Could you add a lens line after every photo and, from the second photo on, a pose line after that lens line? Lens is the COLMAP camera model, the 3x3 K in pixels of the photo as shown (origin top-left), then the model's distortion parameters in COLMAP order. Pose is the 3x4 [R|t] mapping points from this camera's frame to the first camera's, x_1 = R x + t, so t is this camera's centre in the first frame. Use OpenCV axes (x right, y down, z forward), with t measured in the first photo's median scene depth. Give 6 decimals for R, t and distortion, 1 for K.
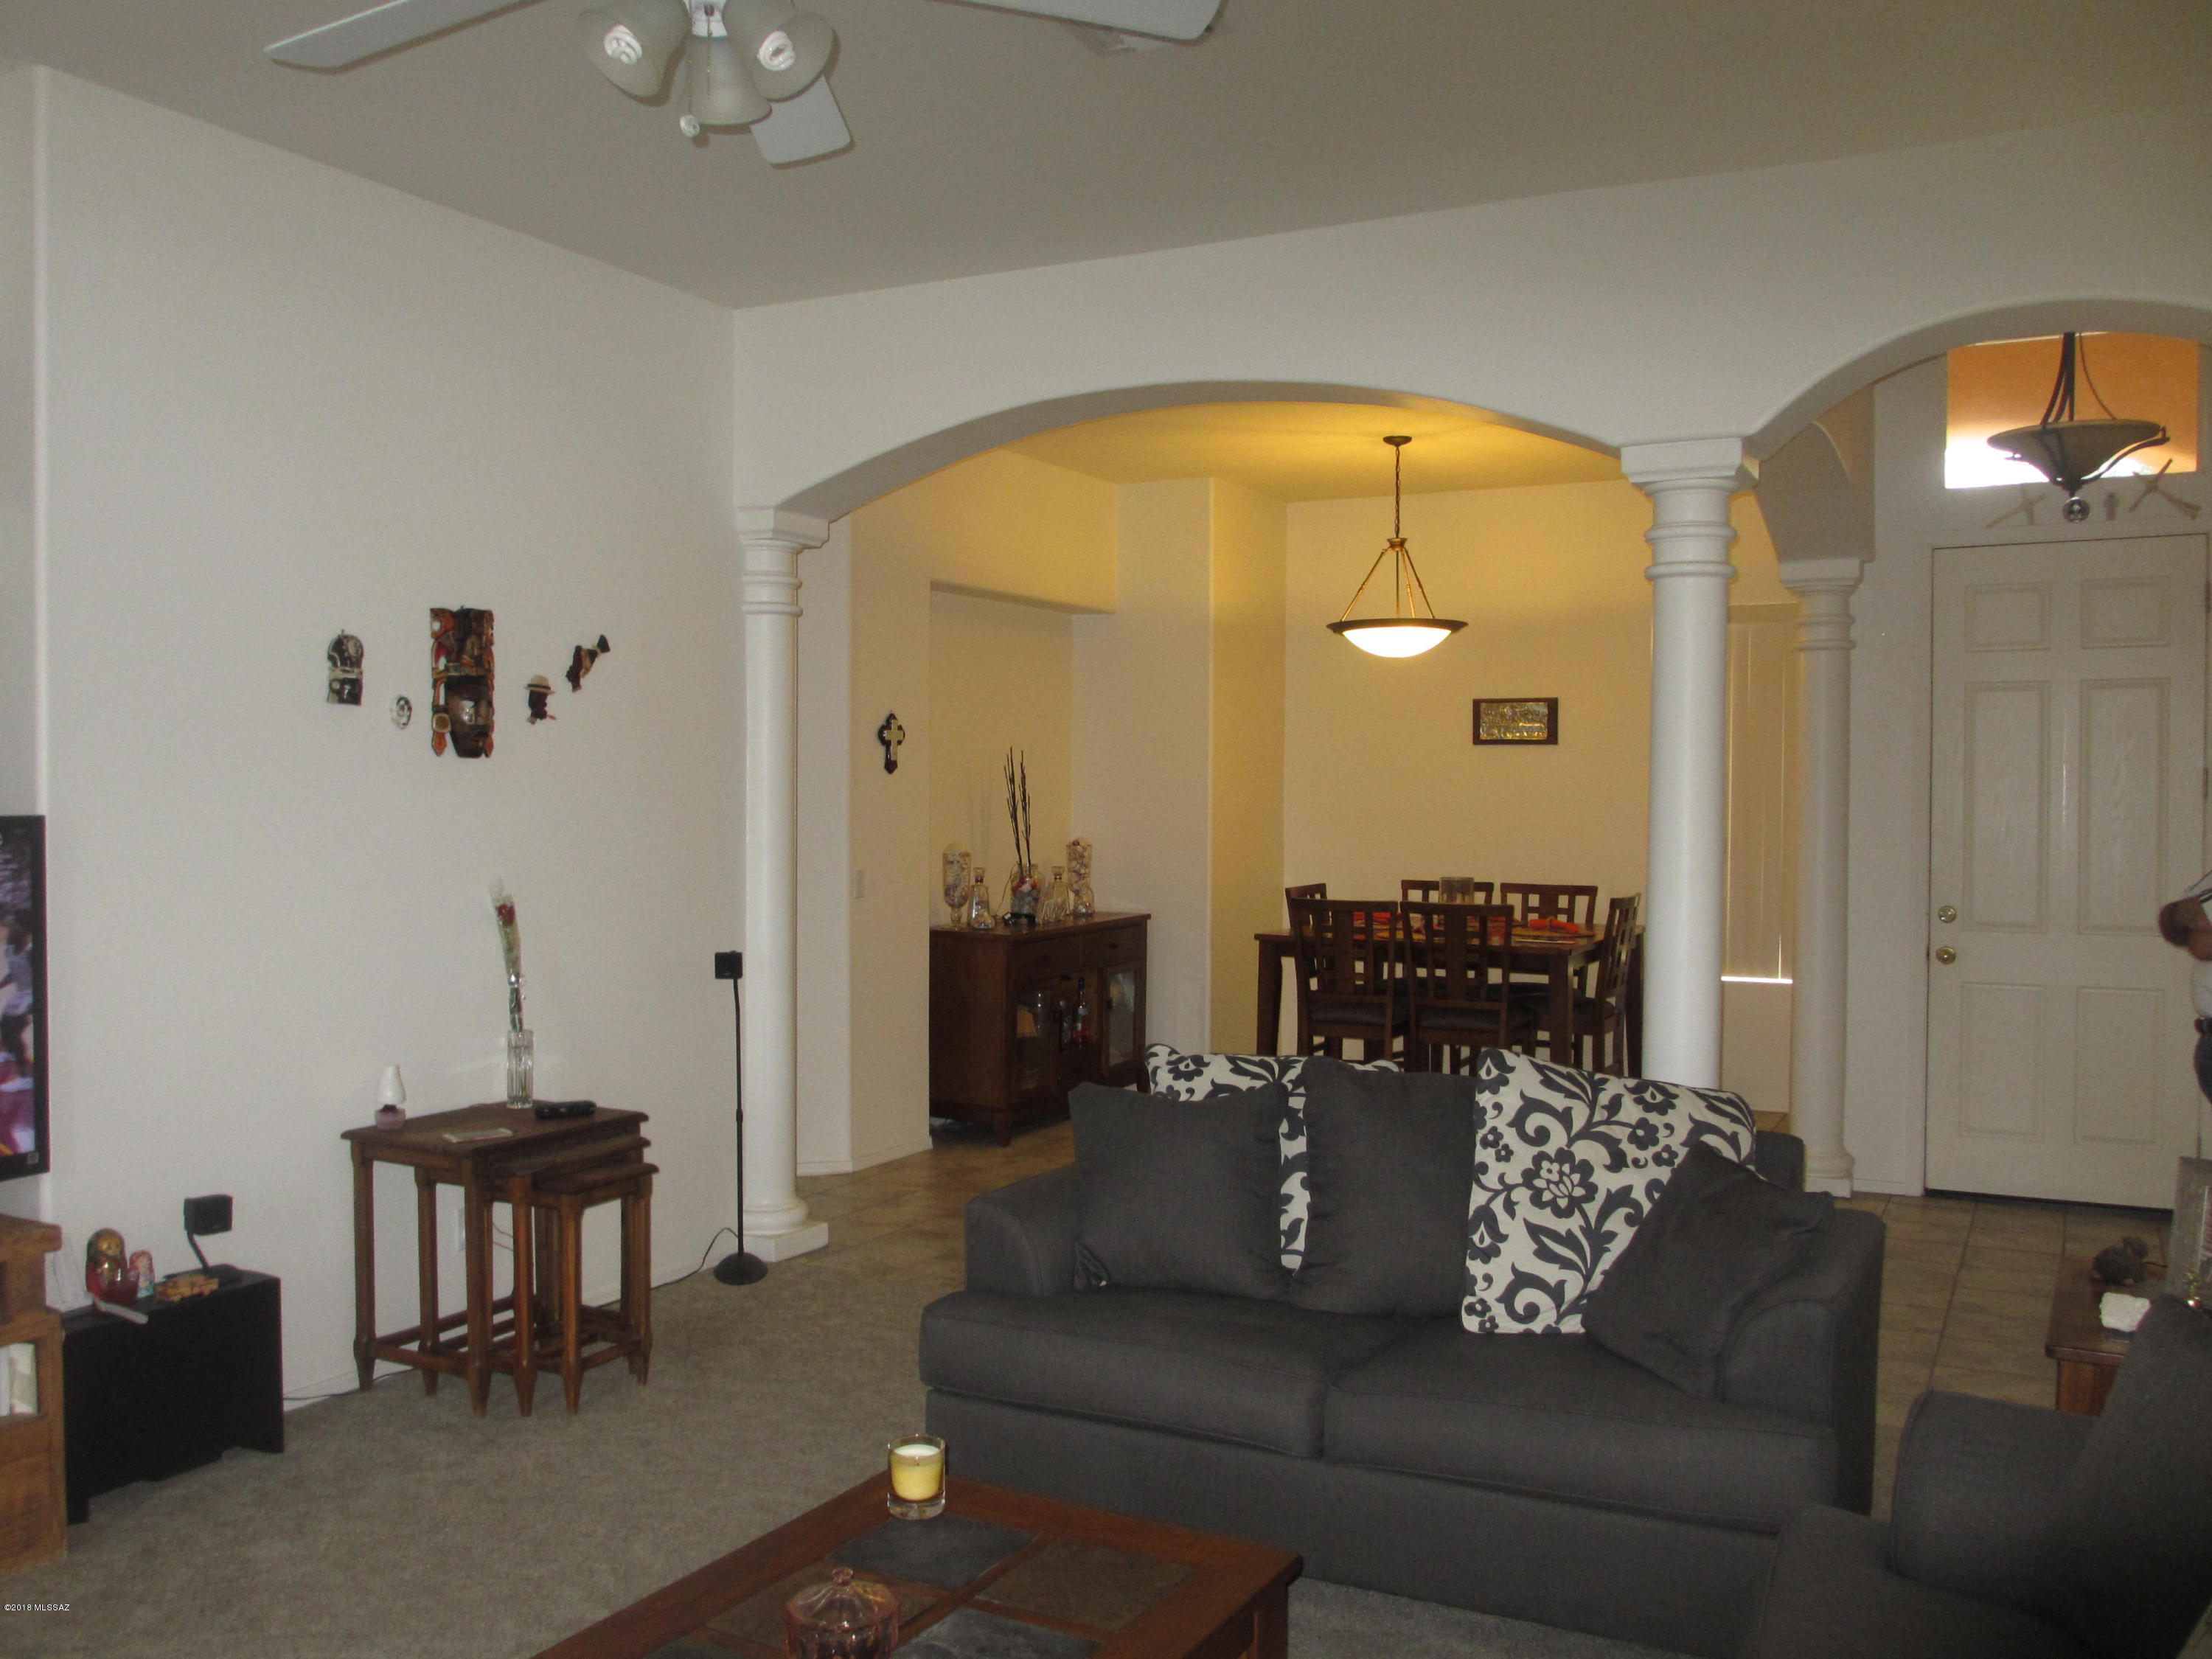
lens RADIAL K [[1847.7, 0, 1106.0], [0, 1847.7, 829.5], [0, 0, 1]] dist [-0.024651, 0.004811]
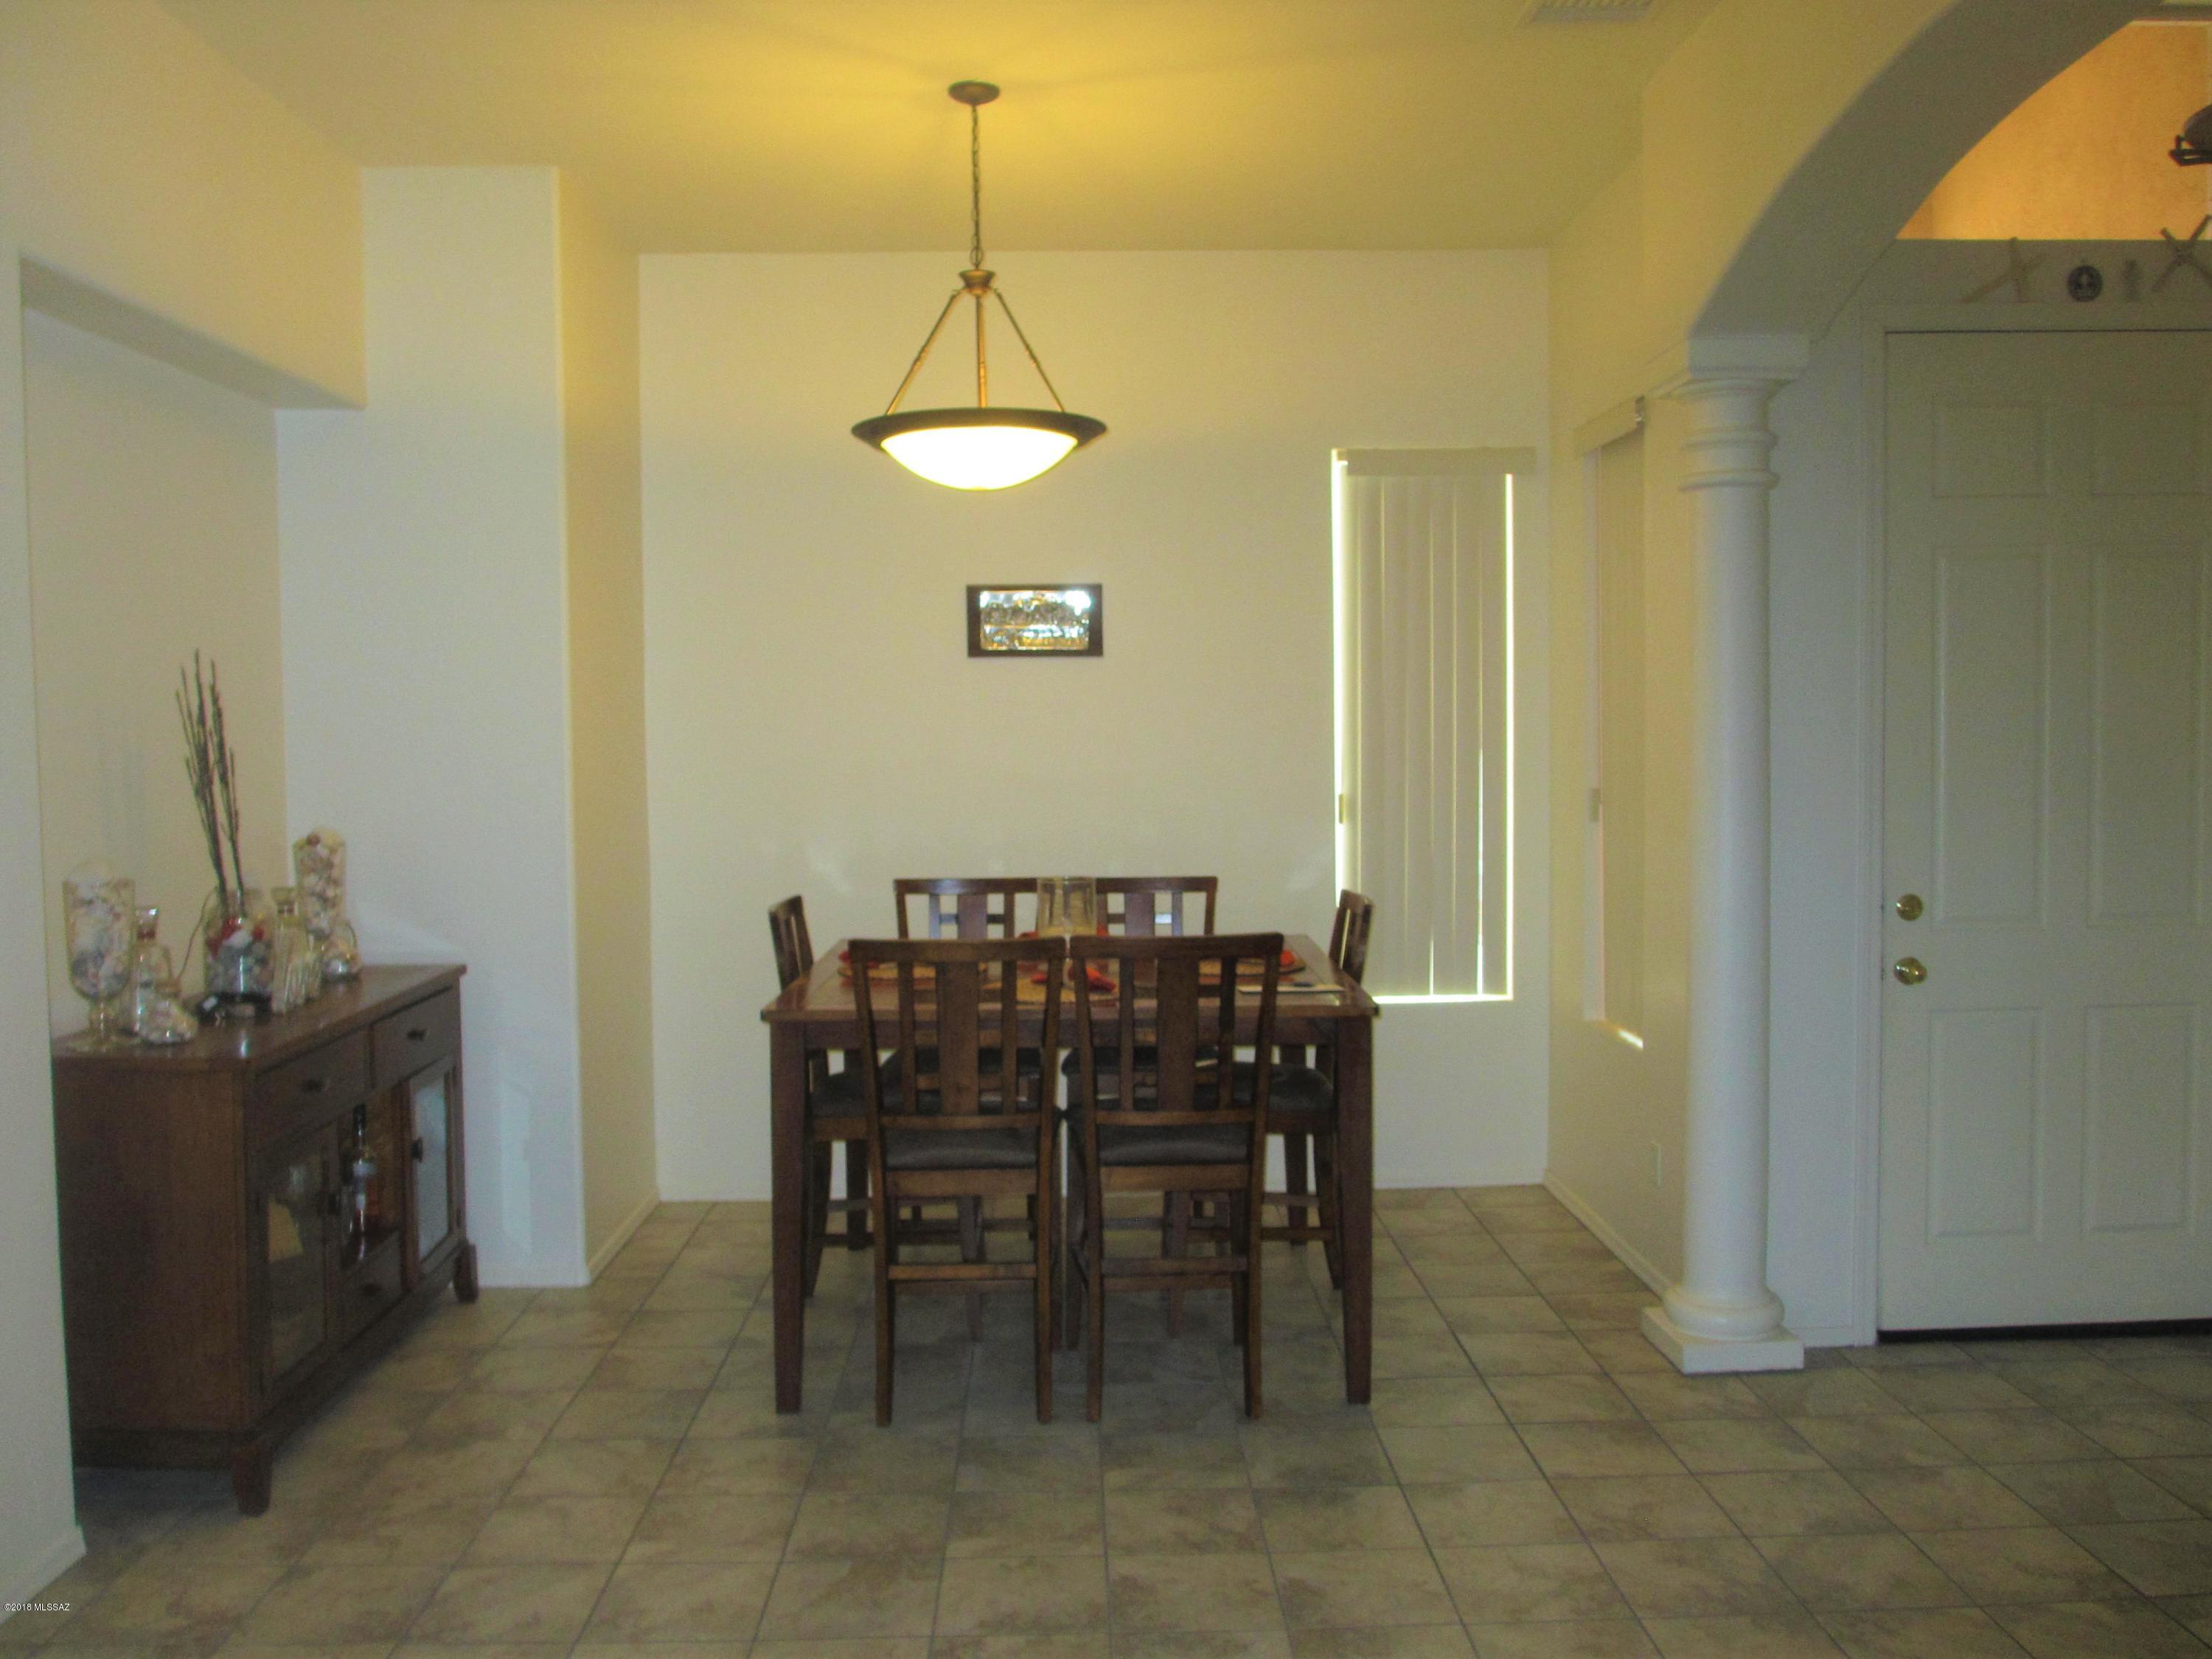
lens RADIAL K [[1851.9, 0, 1106.0], [0, 1851.9, 829.5], [0, 0, 1]] dist [-0.056072, 0.004121]
pose [[0.874422, -0.039942, 0.483520, -0.079631], [0.026424, 0.999047, 0.034741, -0.008854], [-0.484446, -0.017602, 0.874644, 0.485927]]
